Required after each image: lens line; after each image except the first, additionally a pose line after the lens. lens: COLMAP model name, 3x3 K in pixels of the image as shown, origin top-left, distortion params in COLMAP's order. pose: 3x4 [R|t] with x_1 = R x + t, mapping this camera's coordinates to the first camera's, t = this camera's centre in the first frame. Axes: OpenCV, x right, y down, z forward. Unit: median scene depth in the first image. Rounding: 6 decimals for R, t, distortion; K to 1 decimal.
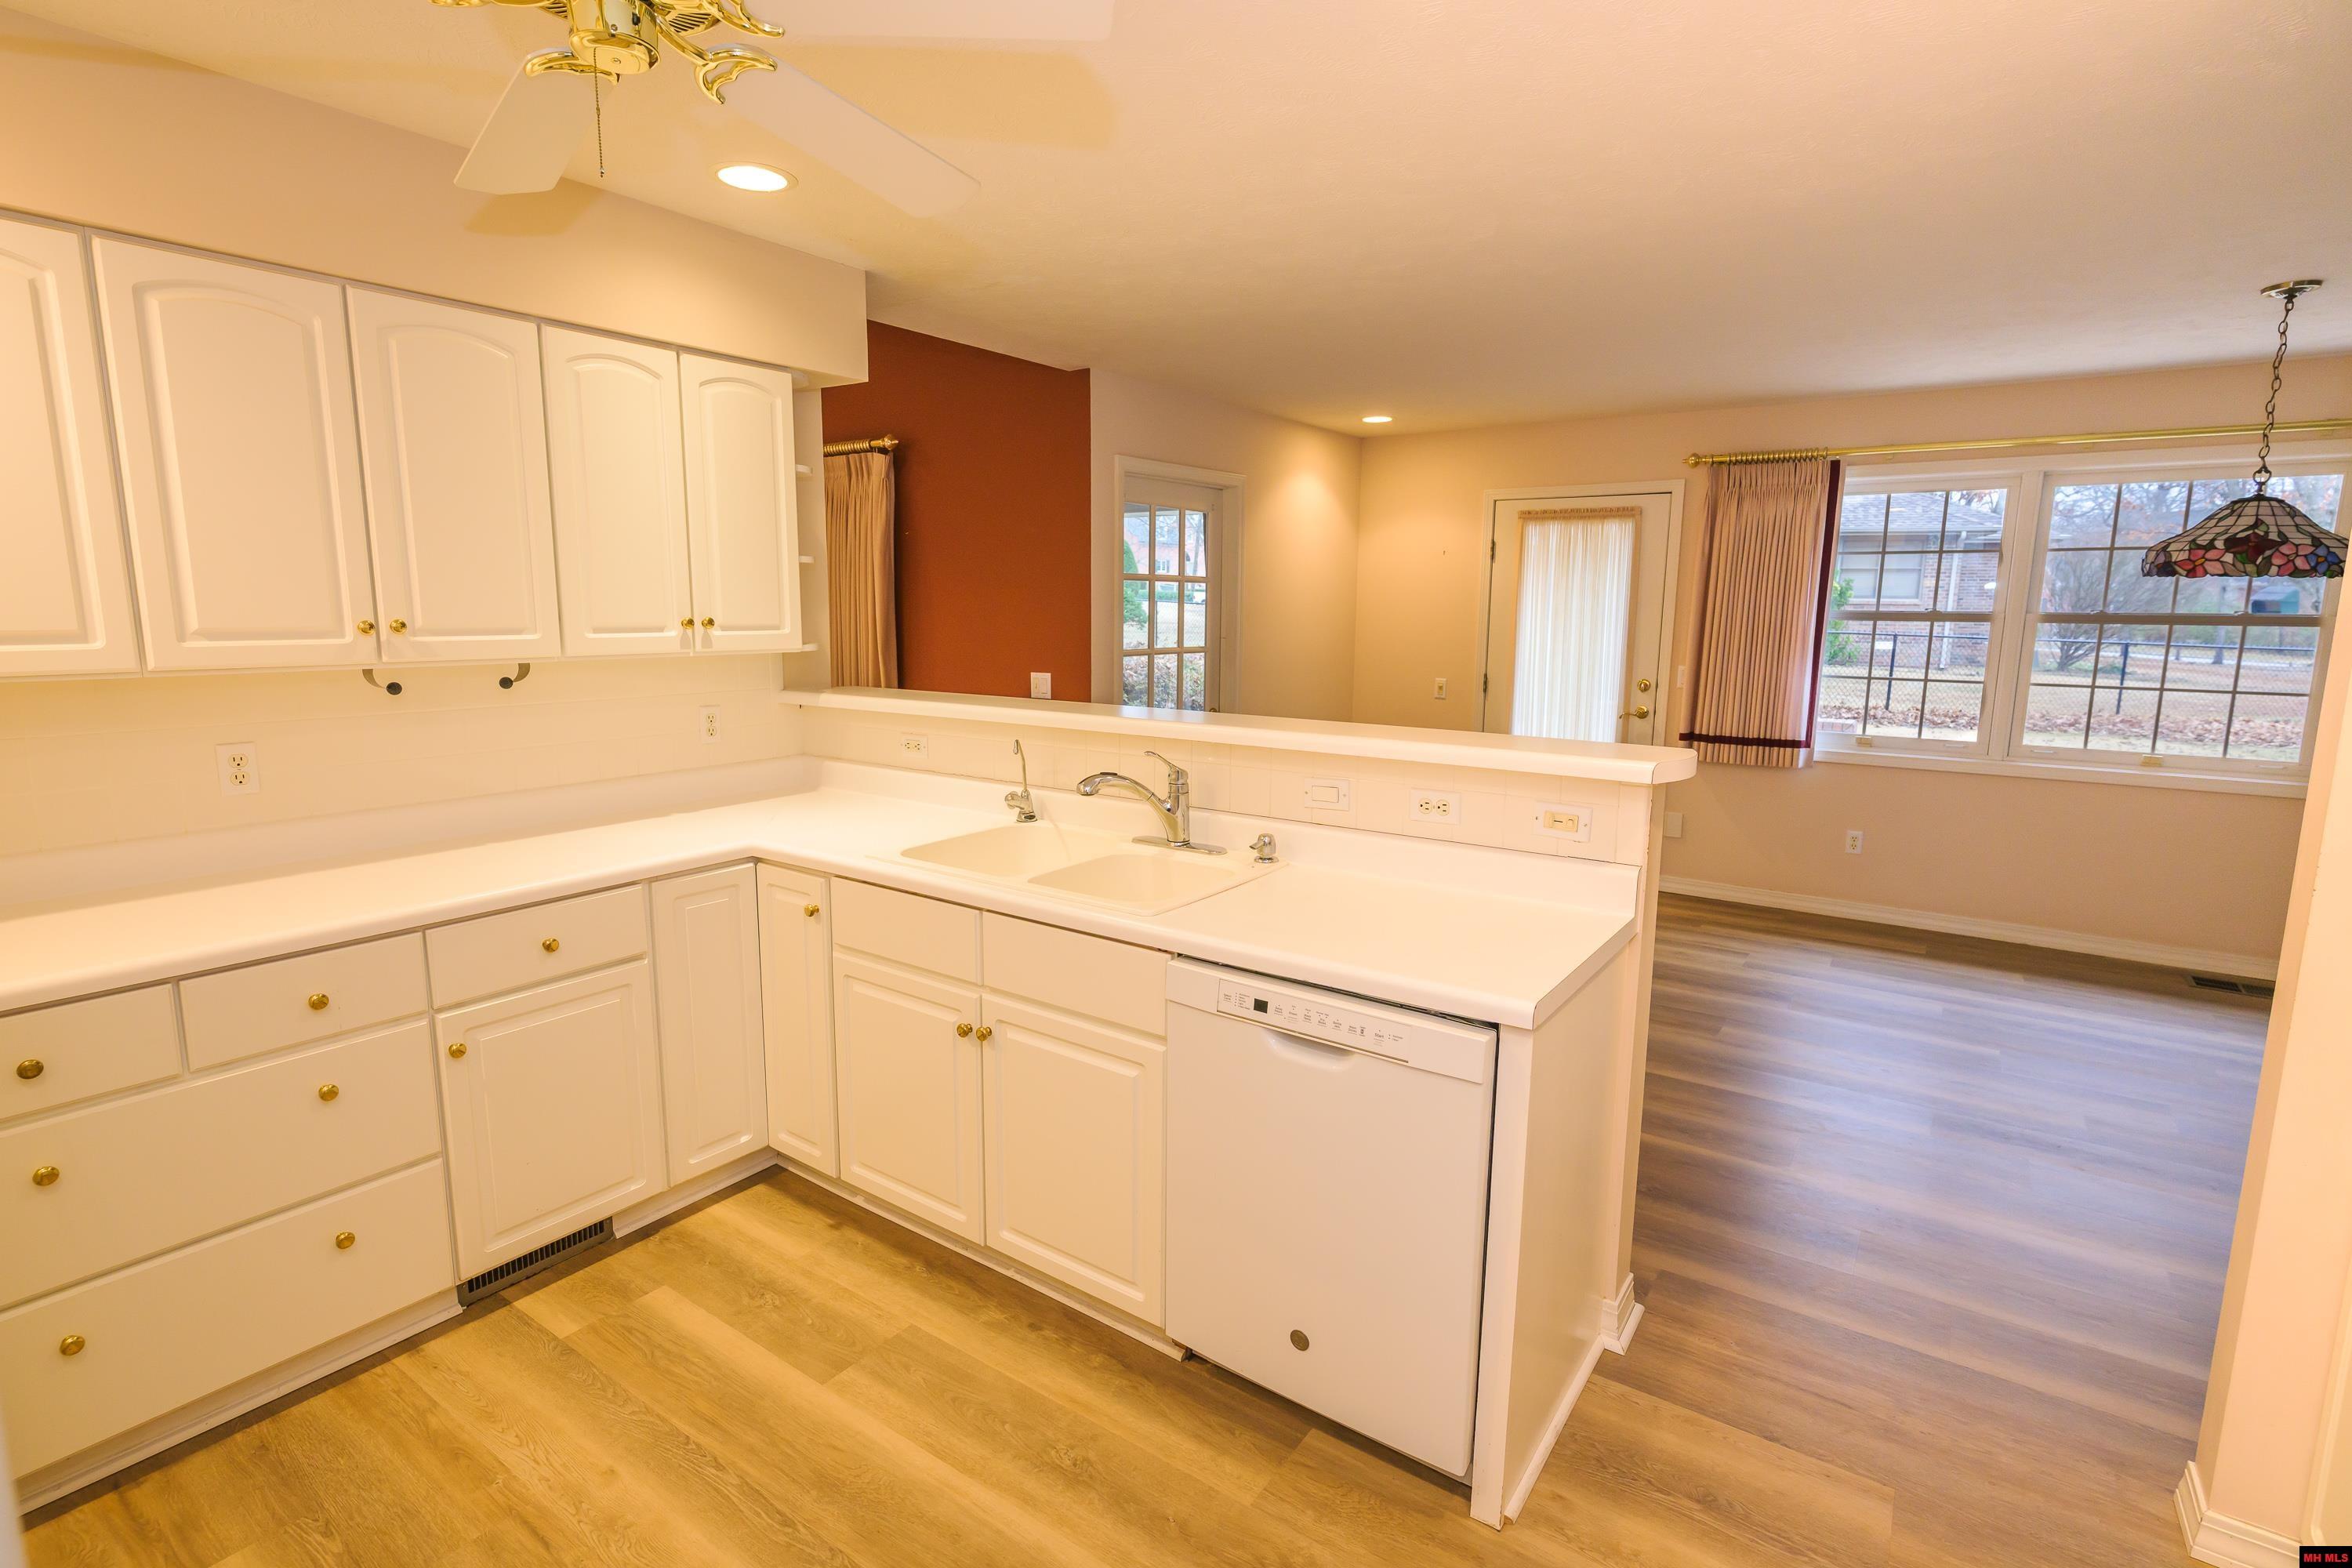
lens RADIAL K [[1126.1, 0, 1176.0], [0, 1126.1, 784.0], [0, 0, 1]] dist [0.001183, 0.000874]
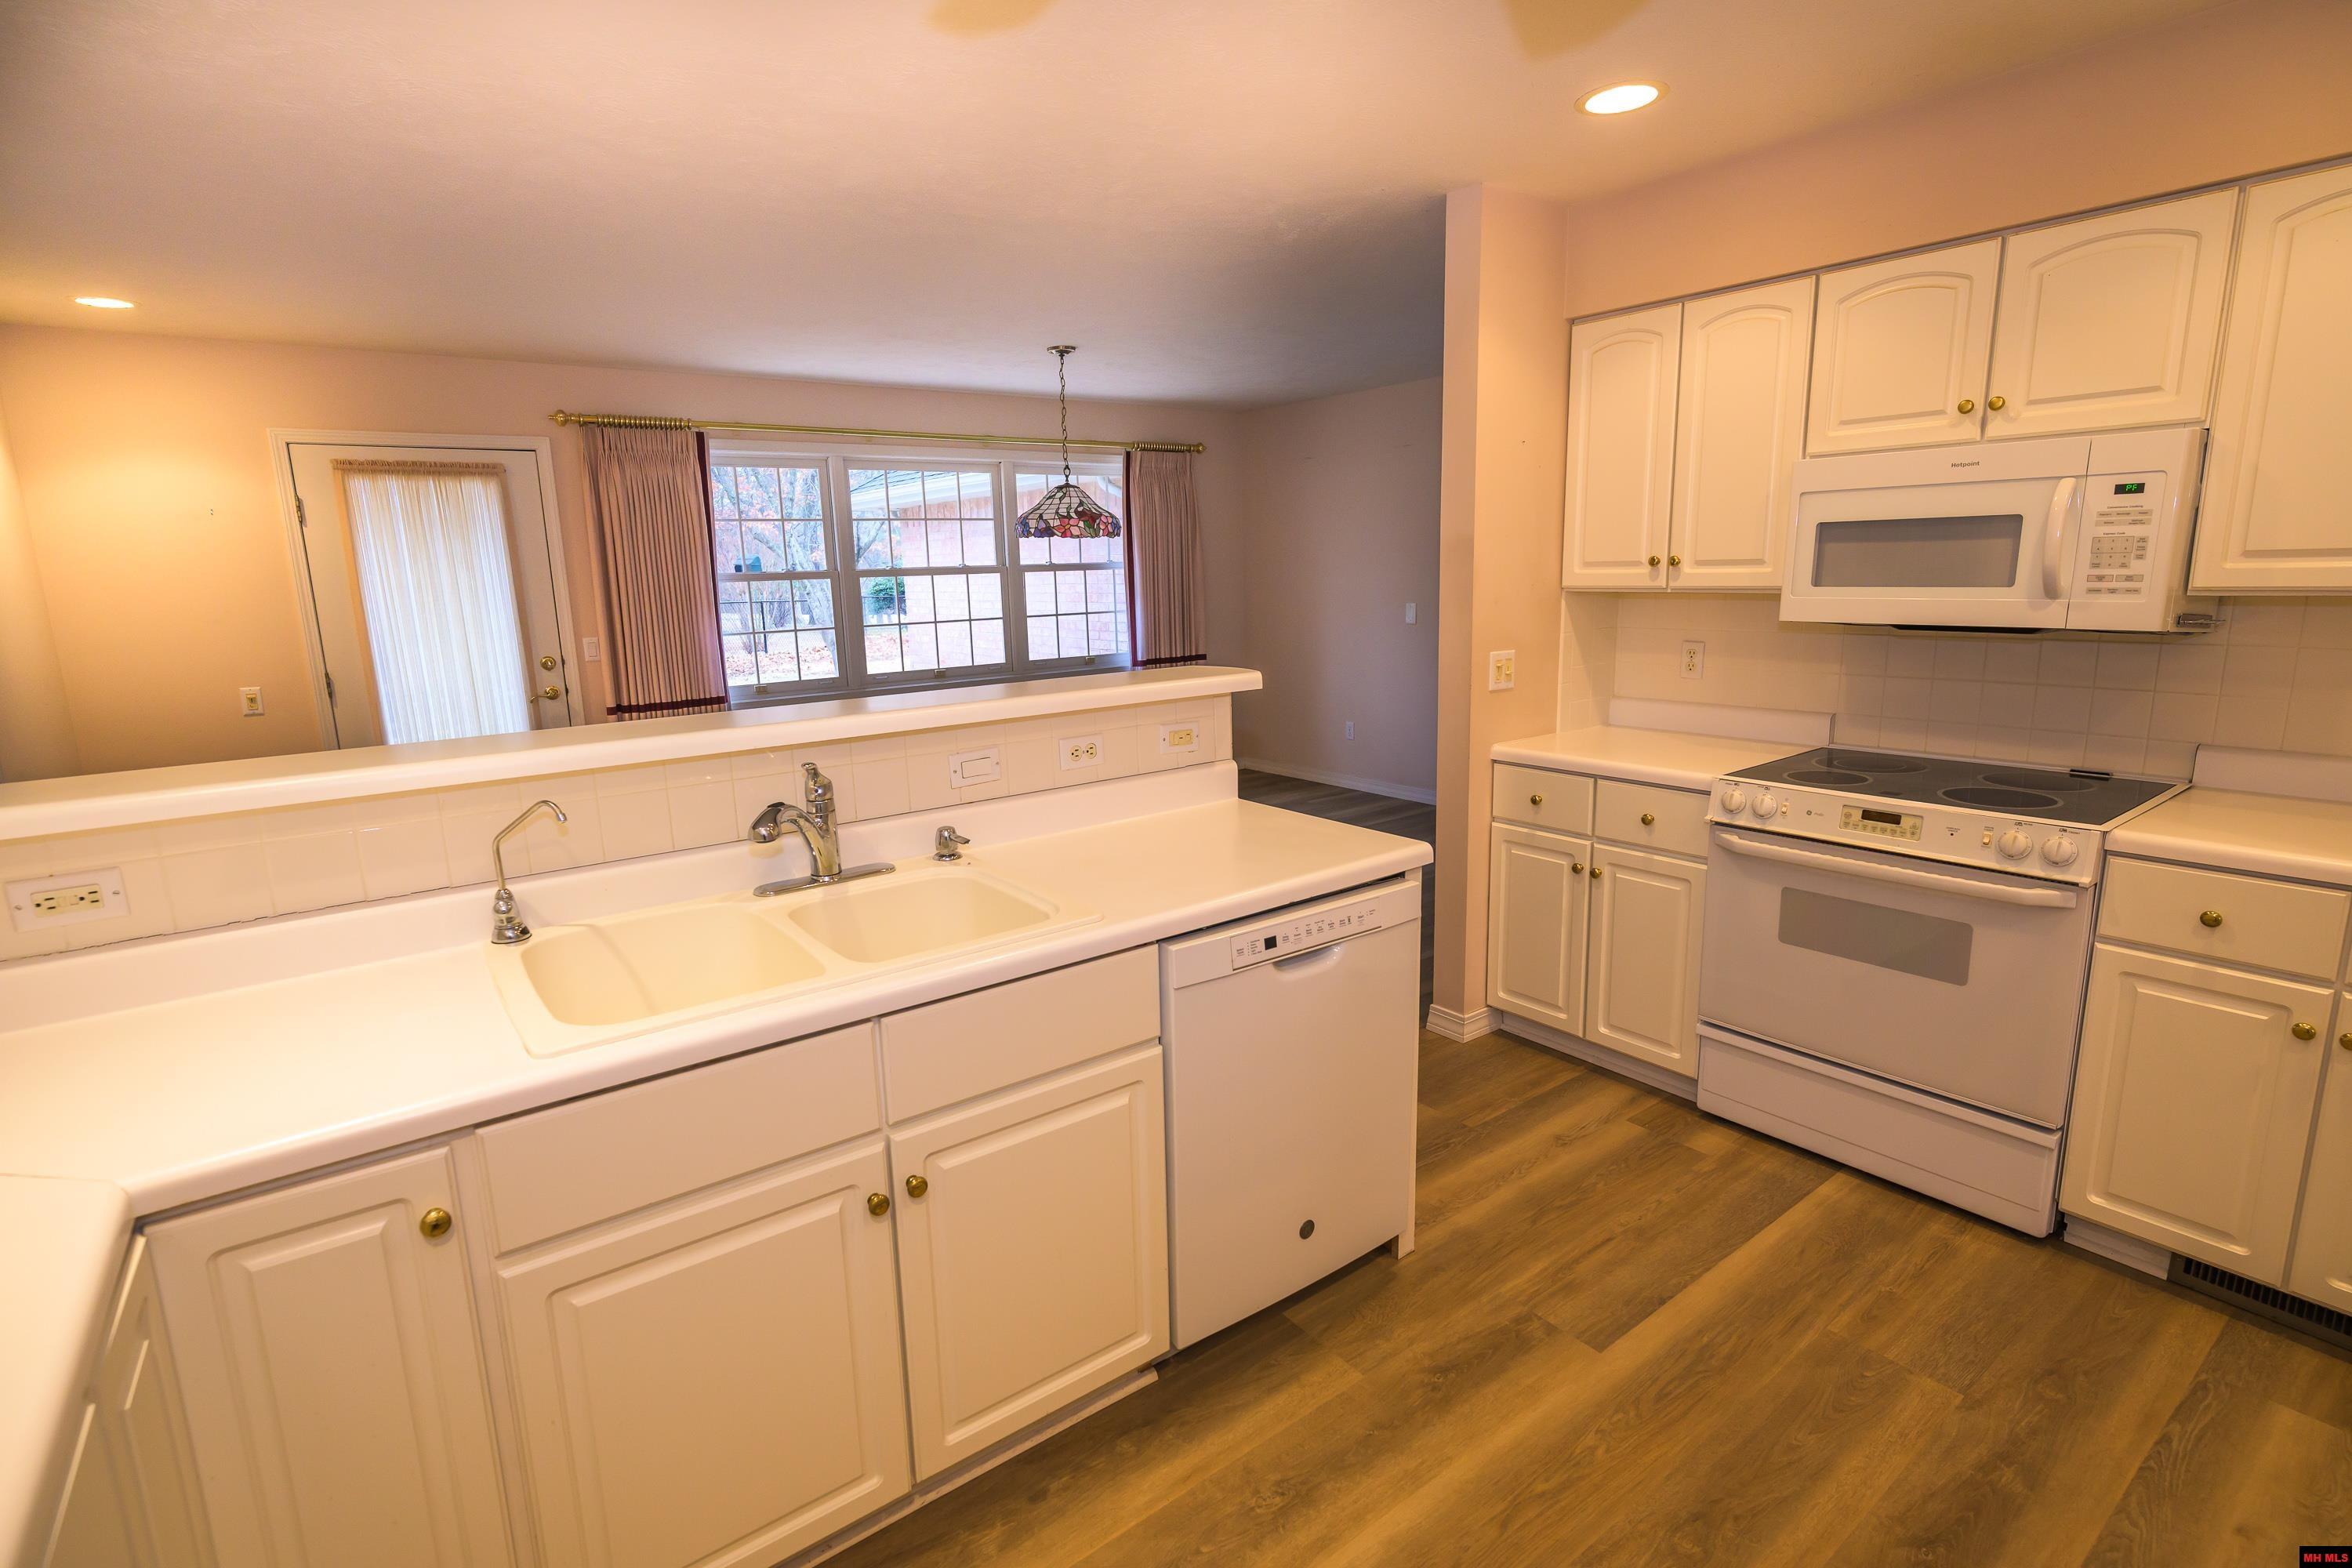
lens RADIAL K [[1112.0, 0, 1168.8], [0, 1112.0, 780.0], [0, 0, 1]] dist [0.000078, -0.000133]
pose [[0.310894, -0.200515, 0.929053, -0.490811], [0.182922, 0.971842, 0.148537, -0.064794], [-0.932676, 0.123765, 0.338819, 0.412834]]
